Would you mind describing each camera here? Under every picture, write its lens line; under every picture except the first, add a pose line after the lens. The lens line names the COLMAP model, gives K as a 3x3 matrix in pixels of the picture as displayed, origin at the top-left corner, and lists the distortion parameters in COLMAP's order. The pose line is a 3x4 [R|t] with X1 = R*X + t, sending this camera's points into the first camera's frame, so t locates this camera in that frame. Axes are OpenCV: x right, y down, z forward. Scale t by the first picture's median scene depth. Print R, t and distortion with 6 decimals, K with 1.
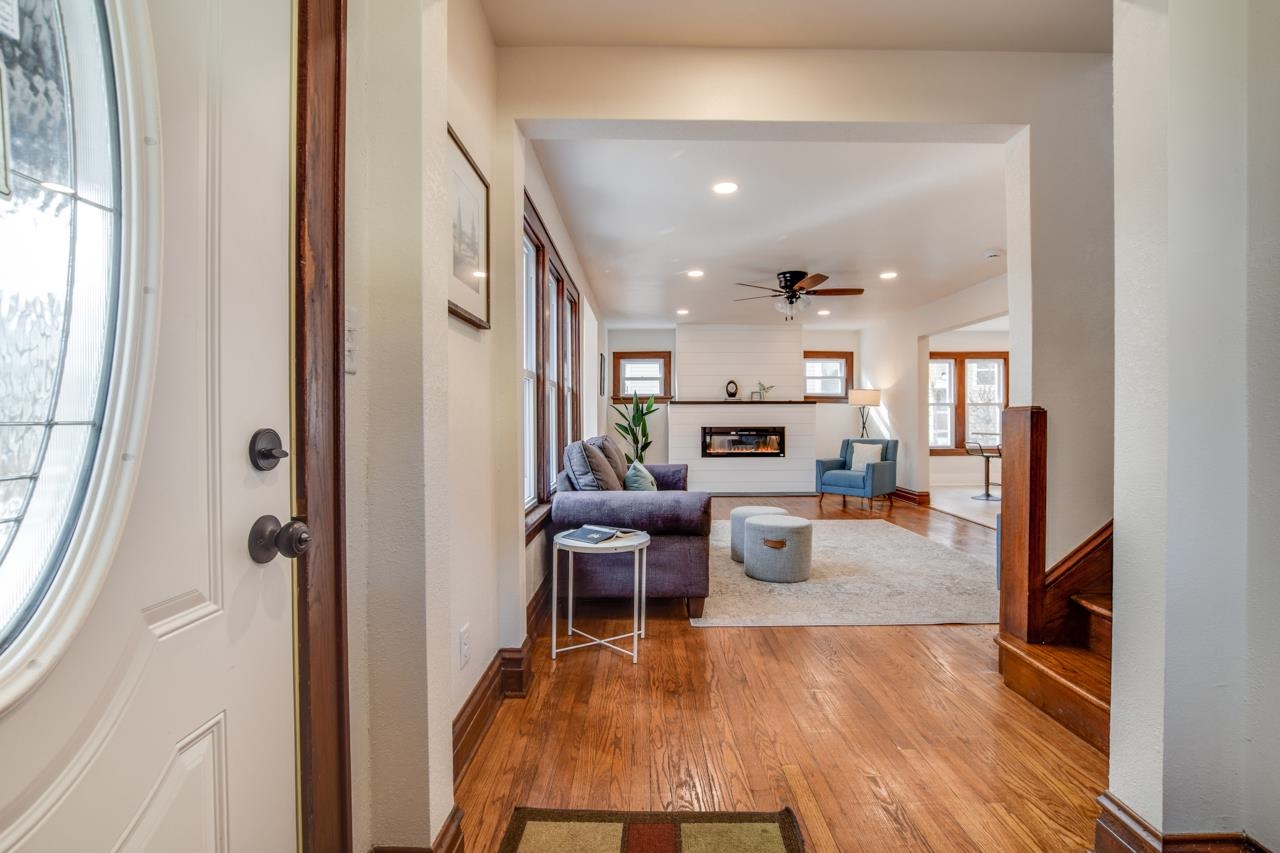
lens RADIAL K [[588.2, 0, 644.0], [0, 588.2, 445.2], [0, 0, 1]] dist [-0.025237, 0.000418]
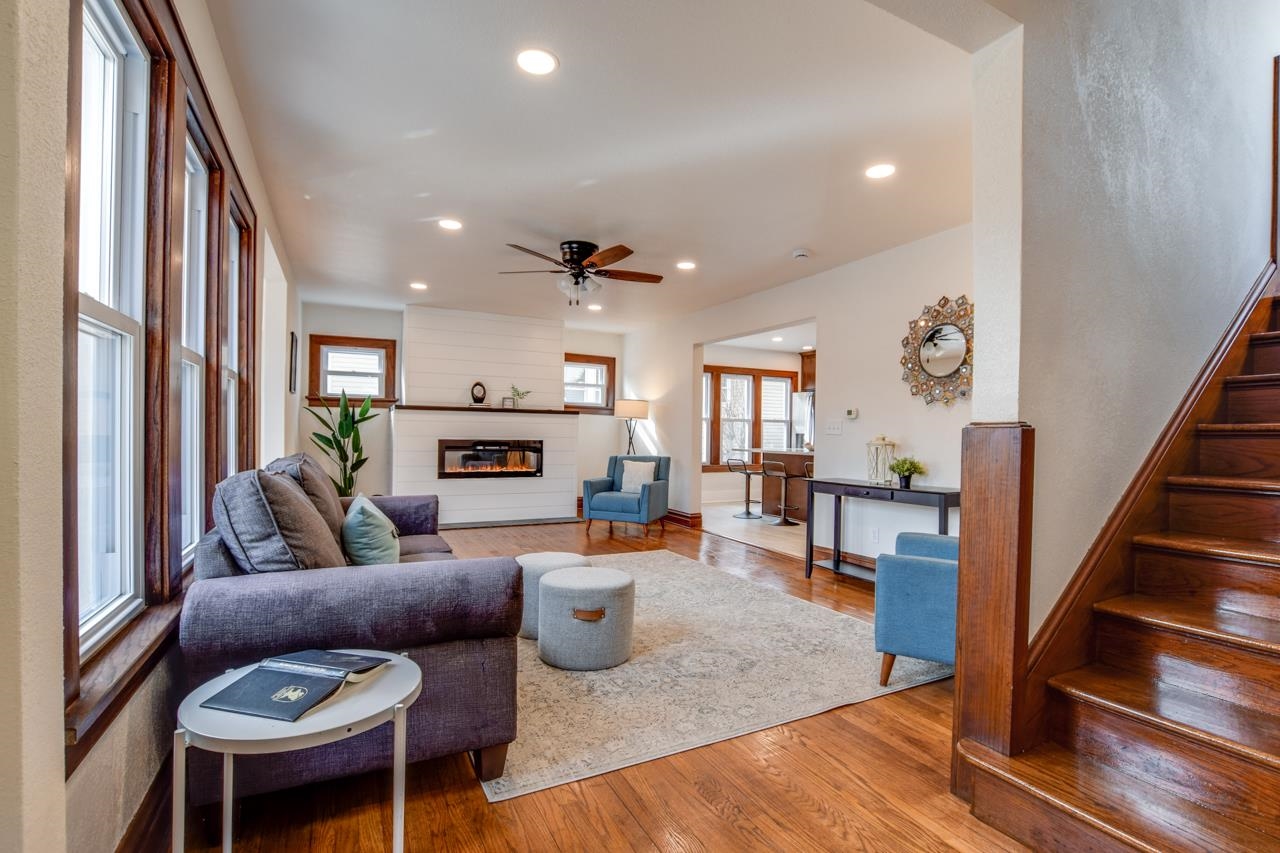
lens RADIAL K [[588.2, 0, 644.0], [0, 588.2, 445.2], [0, 0, 1]] dist [-0.025237, 0.000418]
pose [[0.886292, 0.008096, 0.463056, -0.023656], [0.001304, 0.999800, -0.019978, -0.009423], [-0.463124, 0.018310, 0.886104, 0.222355]]
